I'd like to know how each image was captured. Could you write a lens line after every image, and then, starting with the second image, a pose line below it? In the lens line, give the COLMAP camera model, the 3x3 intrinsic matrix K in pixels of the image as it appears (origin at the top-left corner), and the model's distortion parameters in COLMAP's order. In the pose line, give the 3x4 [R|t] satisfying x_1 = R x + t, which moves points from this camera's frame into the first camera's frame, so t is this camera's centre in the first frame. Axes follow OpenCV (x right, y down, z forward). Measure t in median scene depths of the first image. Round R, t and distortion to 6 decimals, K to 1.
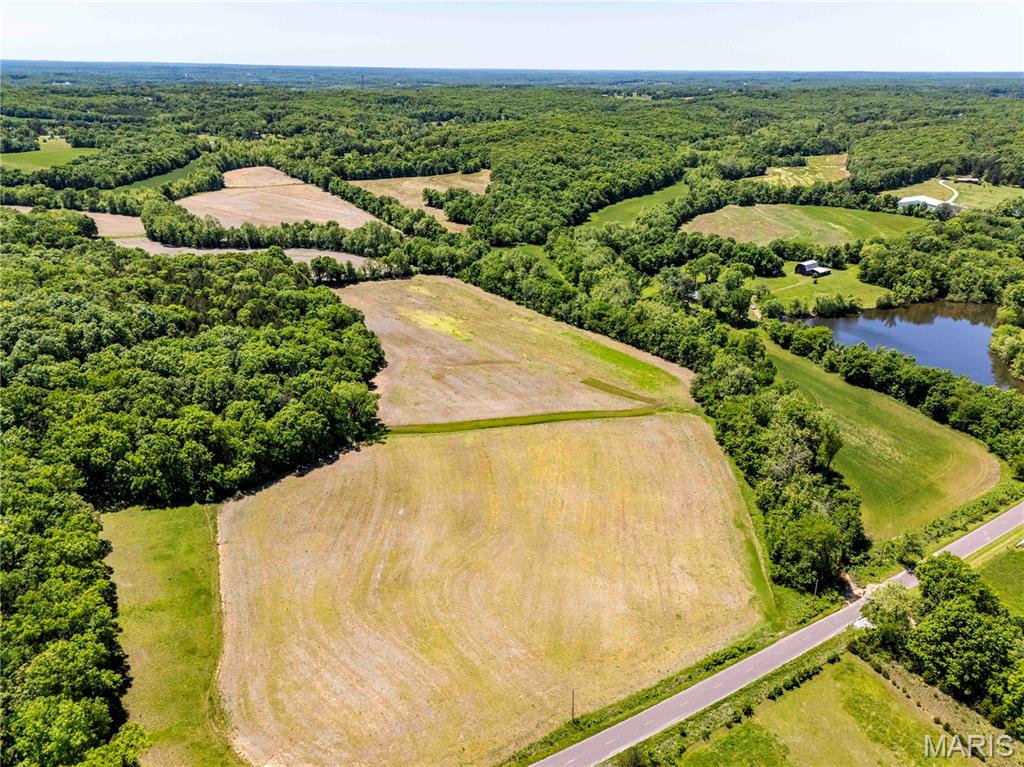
lens RADIAL K [[751.5, 0, 513.0], [0, 751.5, 386.6], [0, 0, 1]] dist [0.074504, -0.064994]
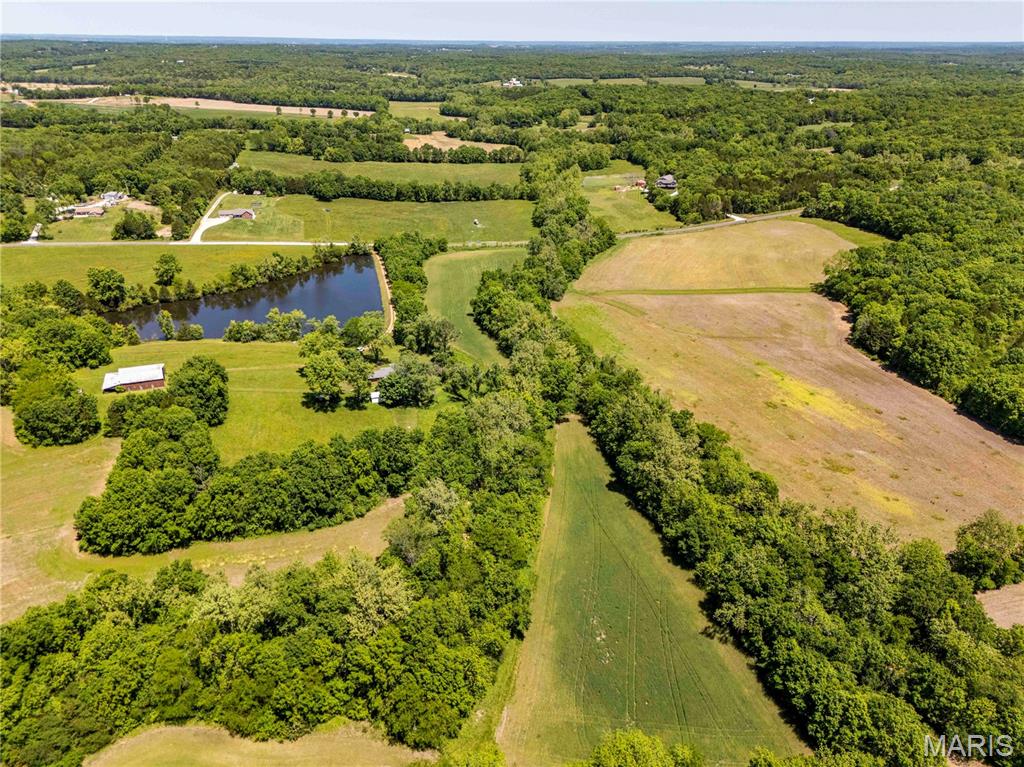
lens RADIAL K [[751.5, 0, 512.6], [0, 751.5, 388.0], [0, 0, 1]] dist [0.074504, -0.064994]
pose [[-0.953493, -0.138457, 0.267731, -0.020726], [0.104450, 0.681430, 0.724391, -0.497151], [-0.282737, 0.718667, -0.635278, 1.211310]]
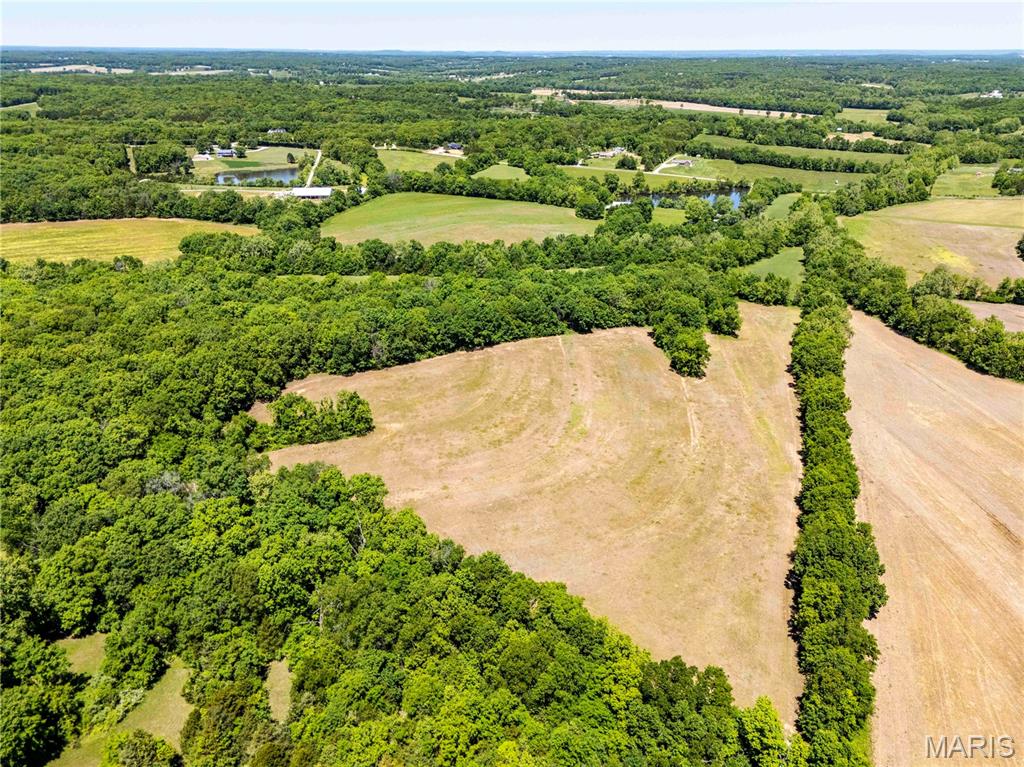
lens RADIAL K [[751.5, 0, 509.0], [0, 751.5, 377.7], [0, 0, 1]] dist [0.074504, -0.064994]
pose [[-0.625324, -0.320647, 0.711446, -0.494325], [0.295181, 0.746754, 0.596009, -0.732890], [-0.722384, 0.582704, -0.372314, 1.704392]]
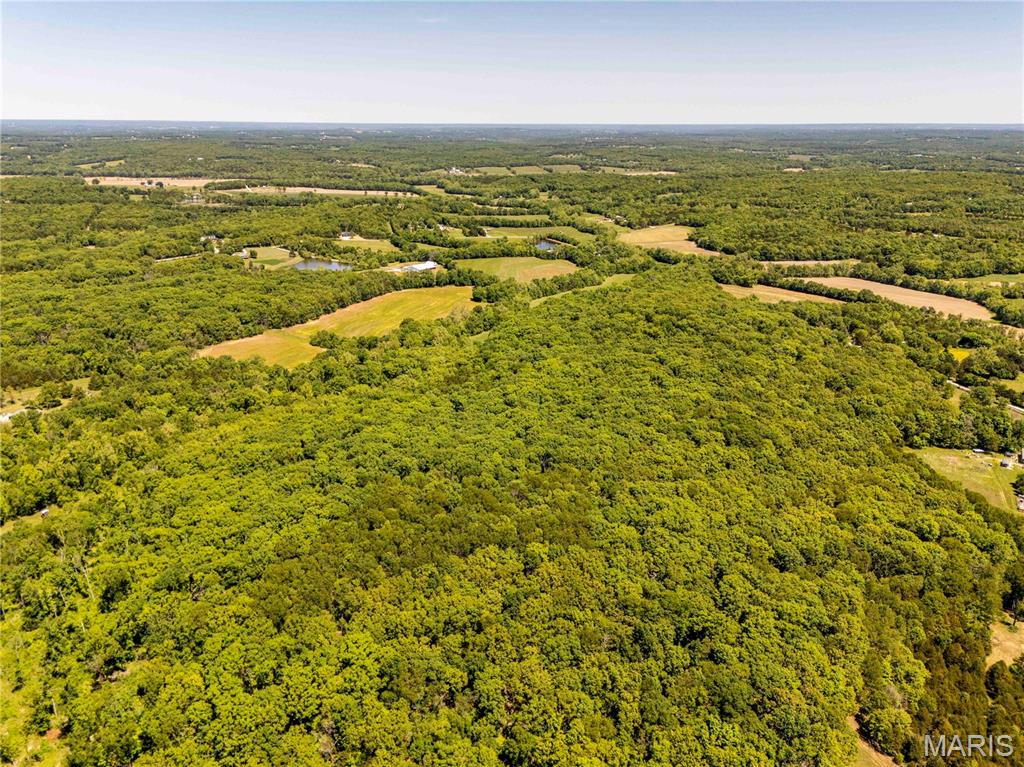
lens RADIAL K [[751.5, 0, 509.4], [0, 751.5, 379.5], [0, 0, 1]] dist [0.074504, -0.064994]
pose [[-0.994272, -0.043711, 0.097527, 0.244265], [0.032609, 0.744946, 0.666328, -1.411355], [-0.101779, 0.665691, -0.739254, 2.936710]]
